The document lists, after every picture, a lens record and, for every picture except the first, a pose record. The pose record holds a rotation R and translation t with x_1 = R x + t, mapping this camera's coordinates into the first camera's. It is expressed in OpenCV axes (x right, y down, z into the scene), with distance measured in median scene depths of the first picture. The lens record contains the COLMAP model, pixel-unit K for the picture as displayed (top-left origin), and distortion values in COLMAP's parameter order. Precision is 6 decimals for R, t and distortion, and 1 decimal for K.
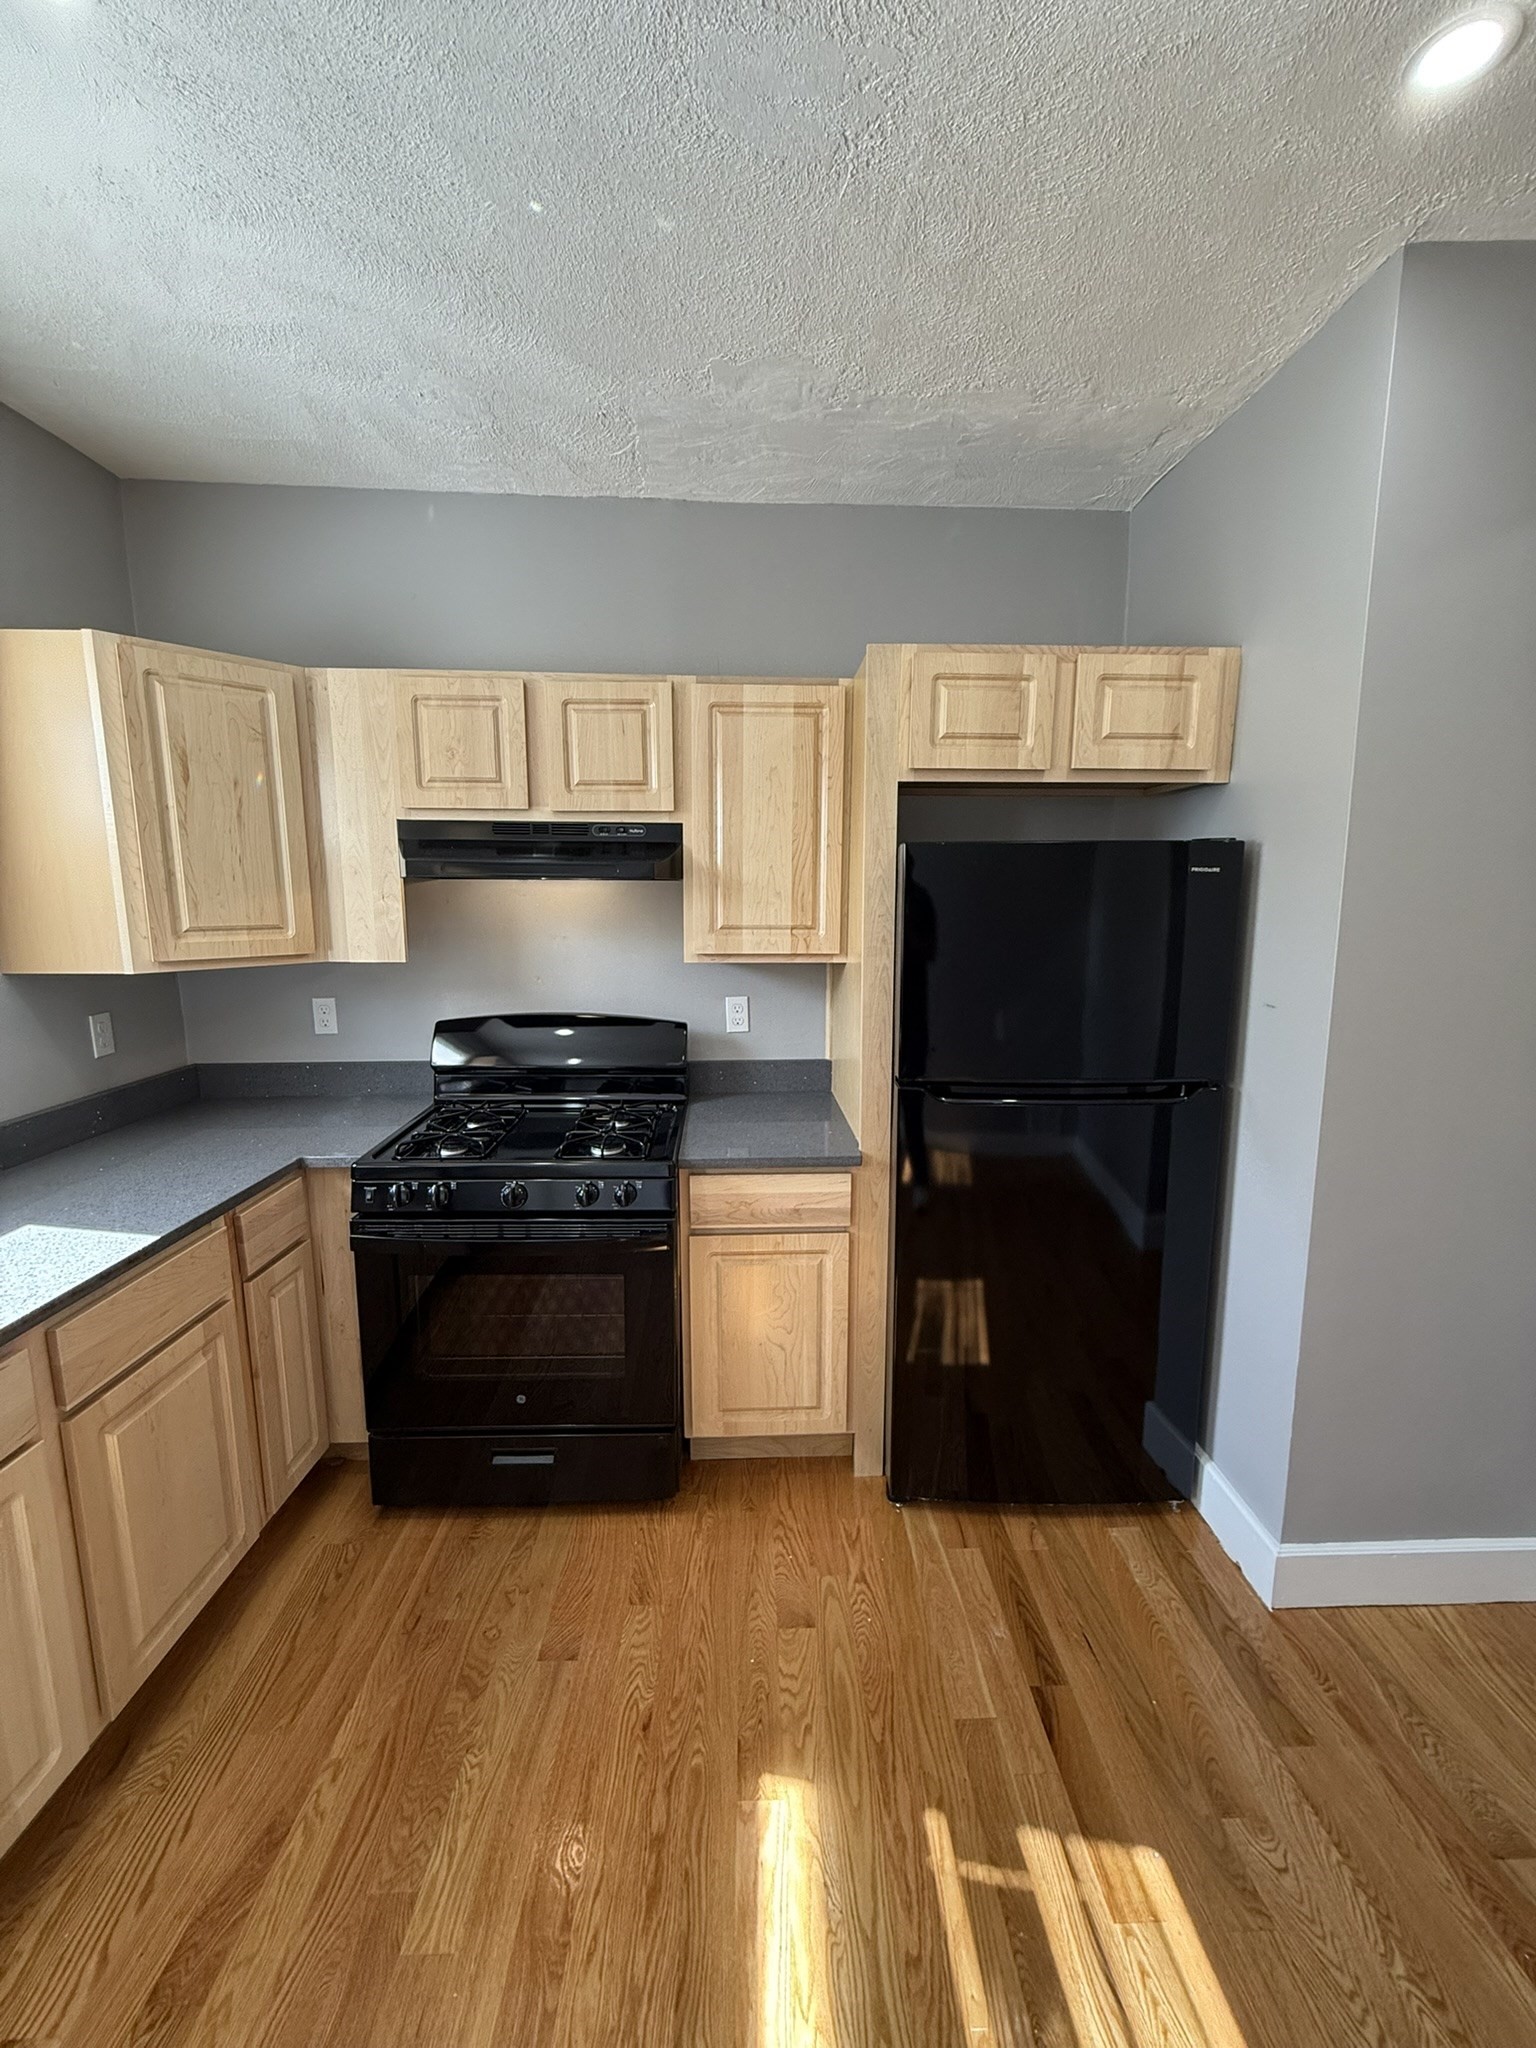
lens RADIAL K [[810.0, 0, 769.7], [0, 810.0, 1018.1], [0, 0, 1]] dist [0.000018, -0.000660]
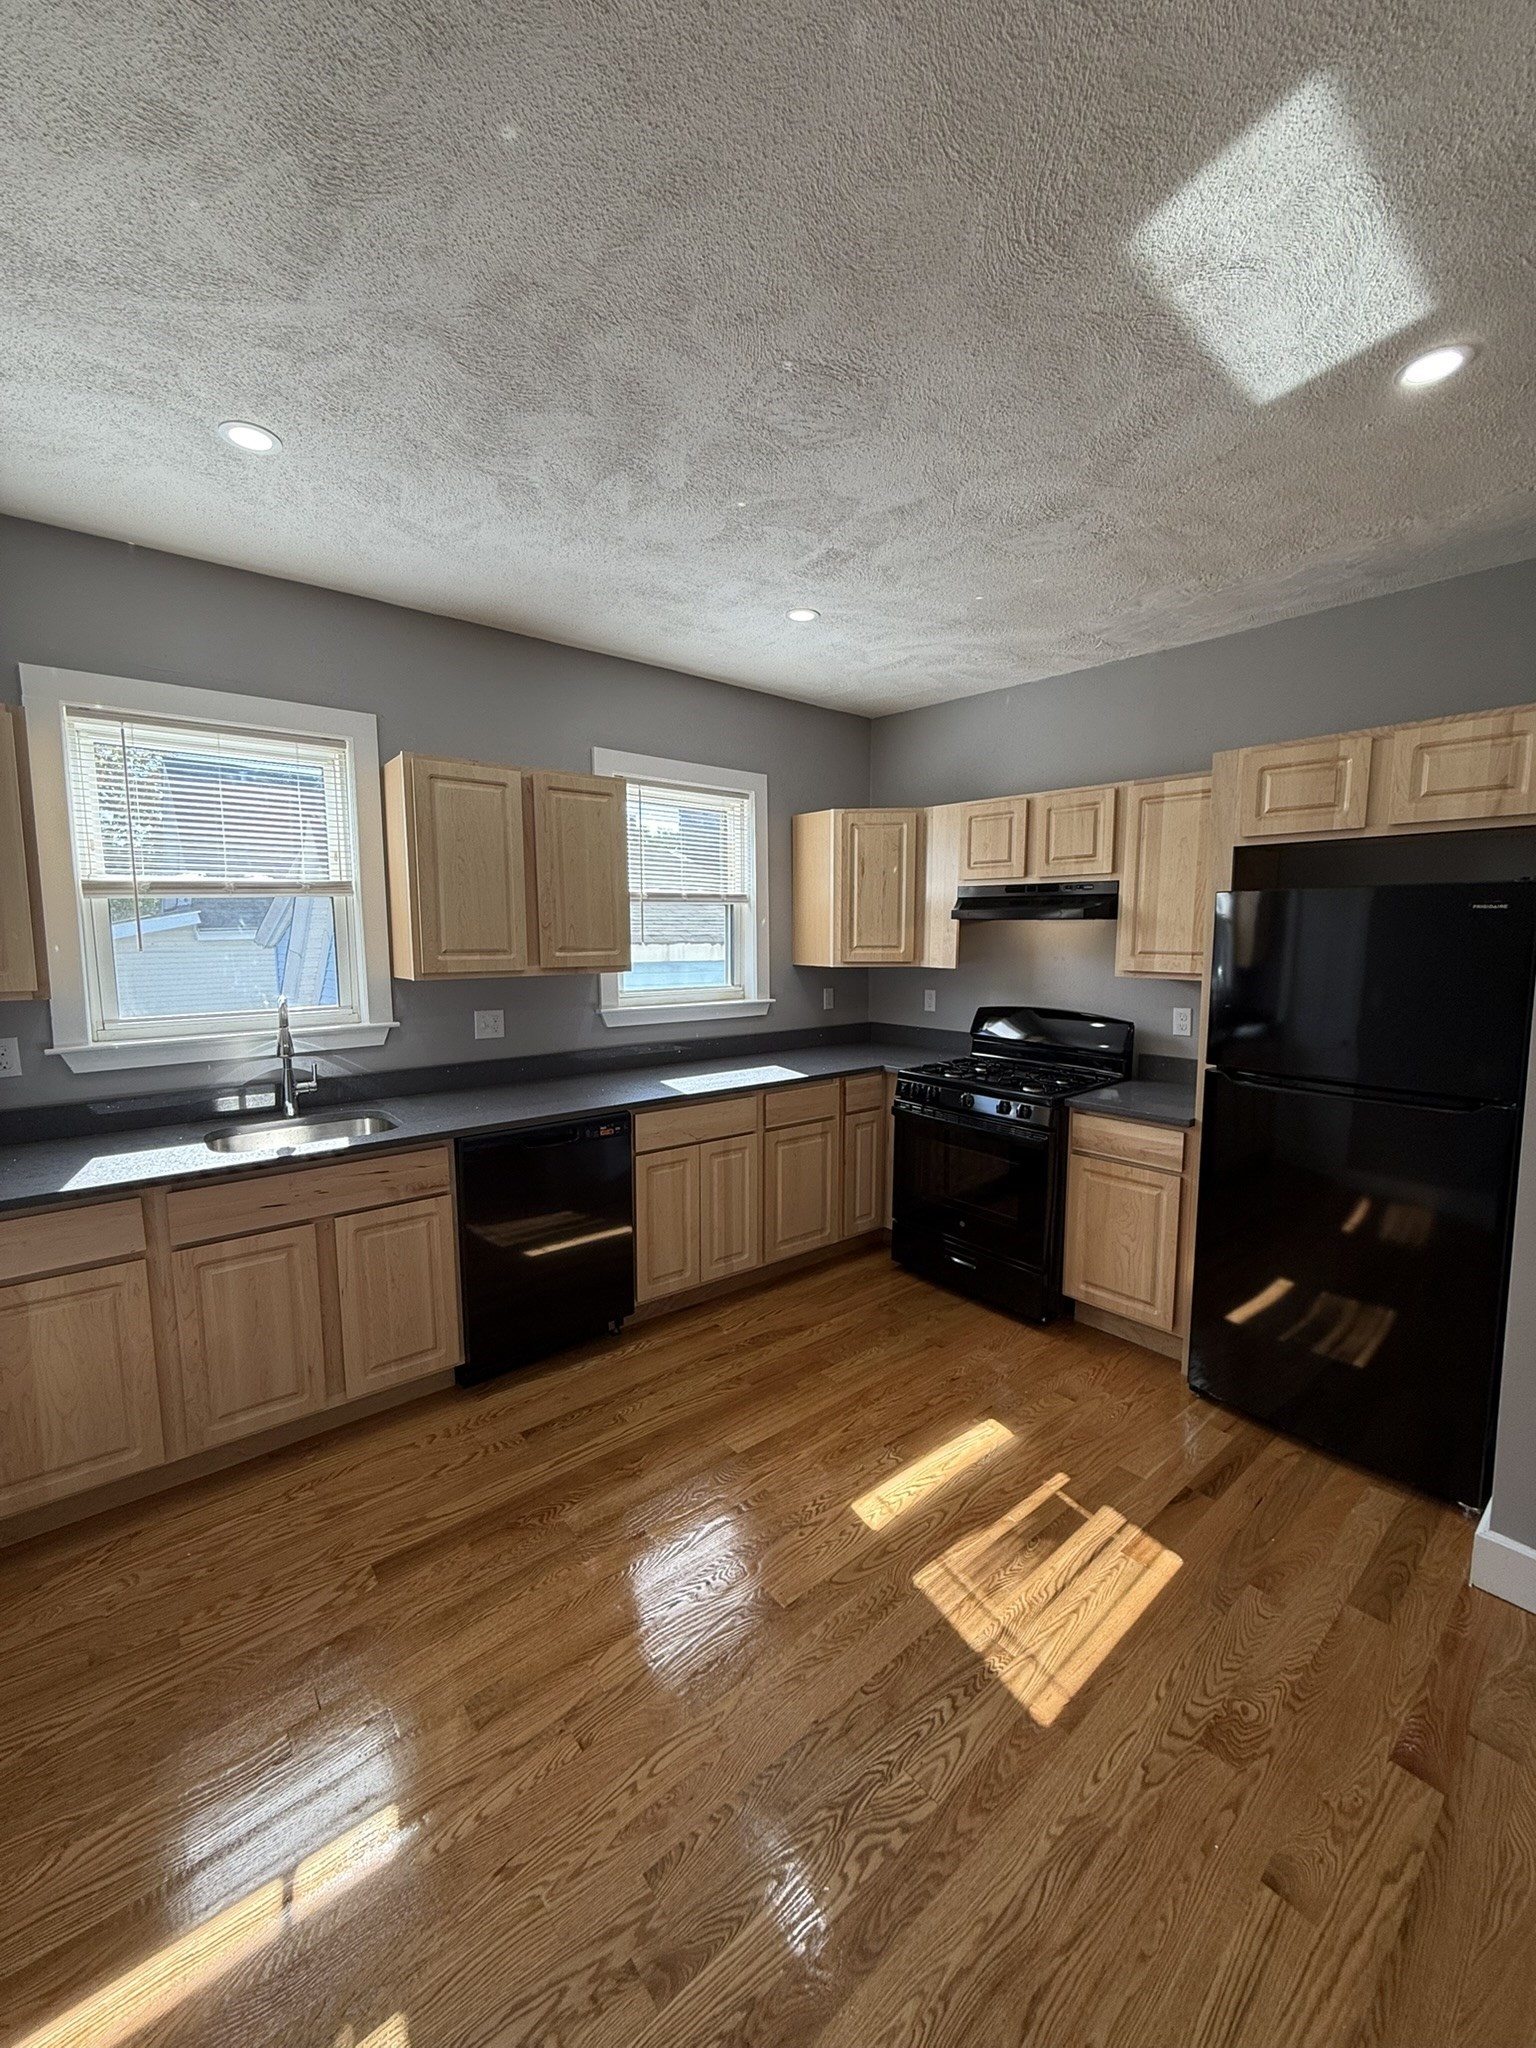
lens RADIAL K [[810.0, 0, 765.5], [0, 810.0, 1011.1], [0, 0, 1]] dist [0.000018, -0.000660]
pose [[0.621123, 0.078596, -0.779762, 0.750804], [-0.120494, 0.992706, 0.004080, 0.072113], [0.774395, 0.091422, 0.626063, -0.437953]]
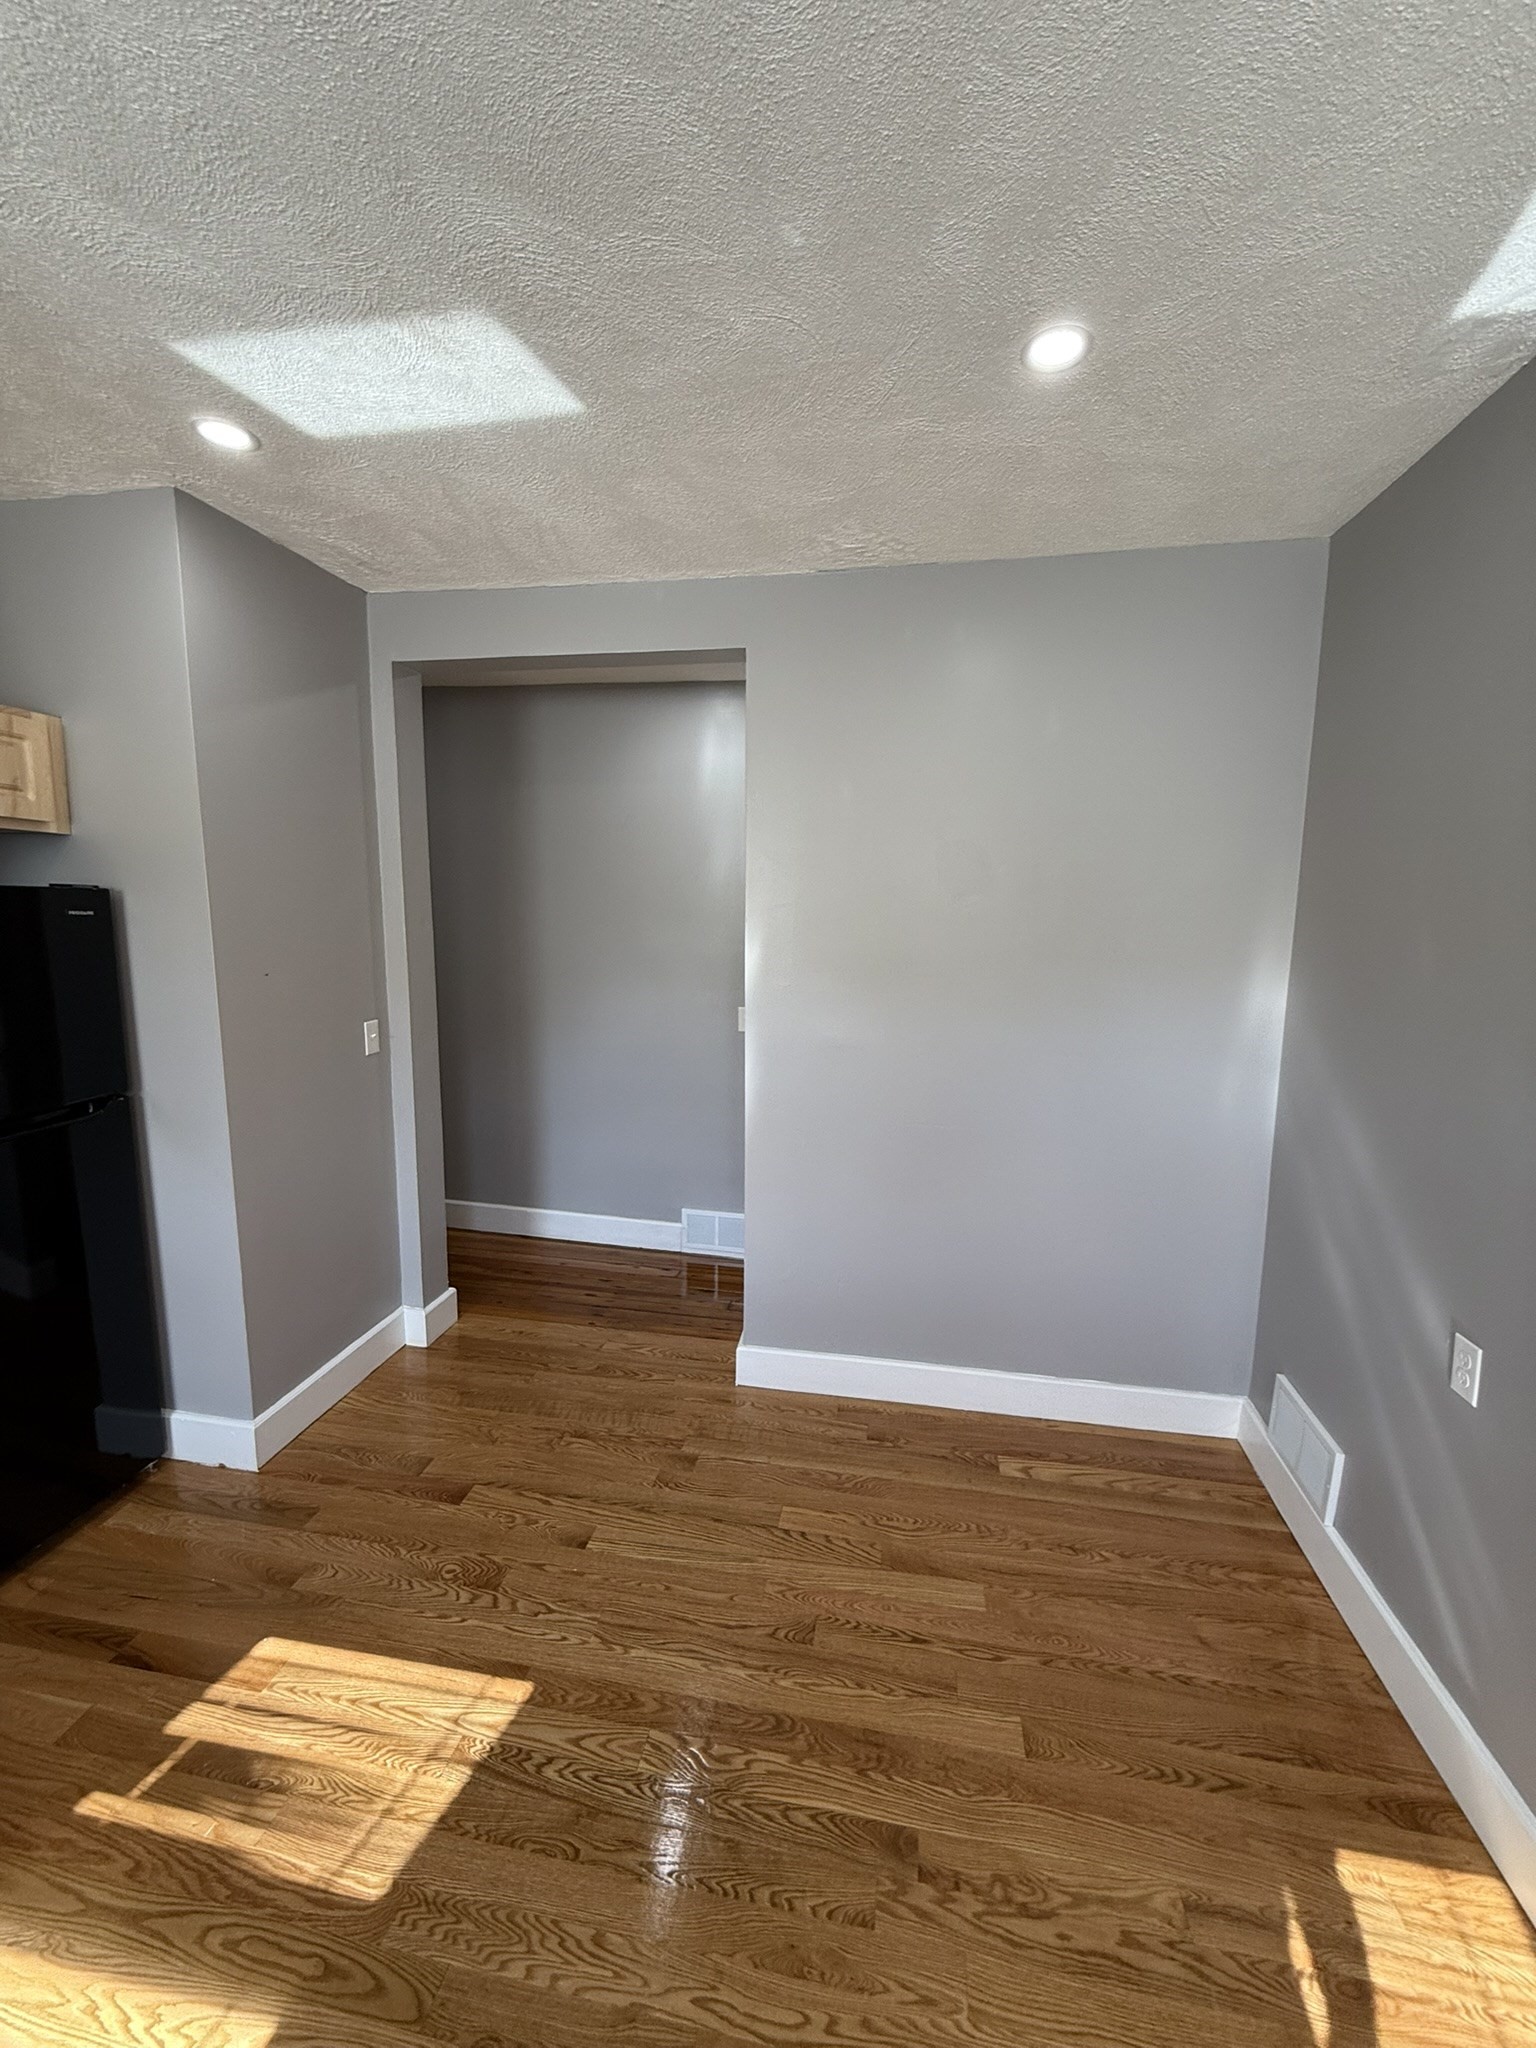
lens RADIAL K [[810.0, 0, 768.4], [0, 810.0, 1019.9], [0, 0, 1]] dist [0.000018, -0.000660]
pose [[0.194970, -0.124125, 0.972923, -0.383447], [0.136050, 0.985793, 0.098503, -0.013729], [-0.971327, 0.113161, 0.209087, -0.160252]]
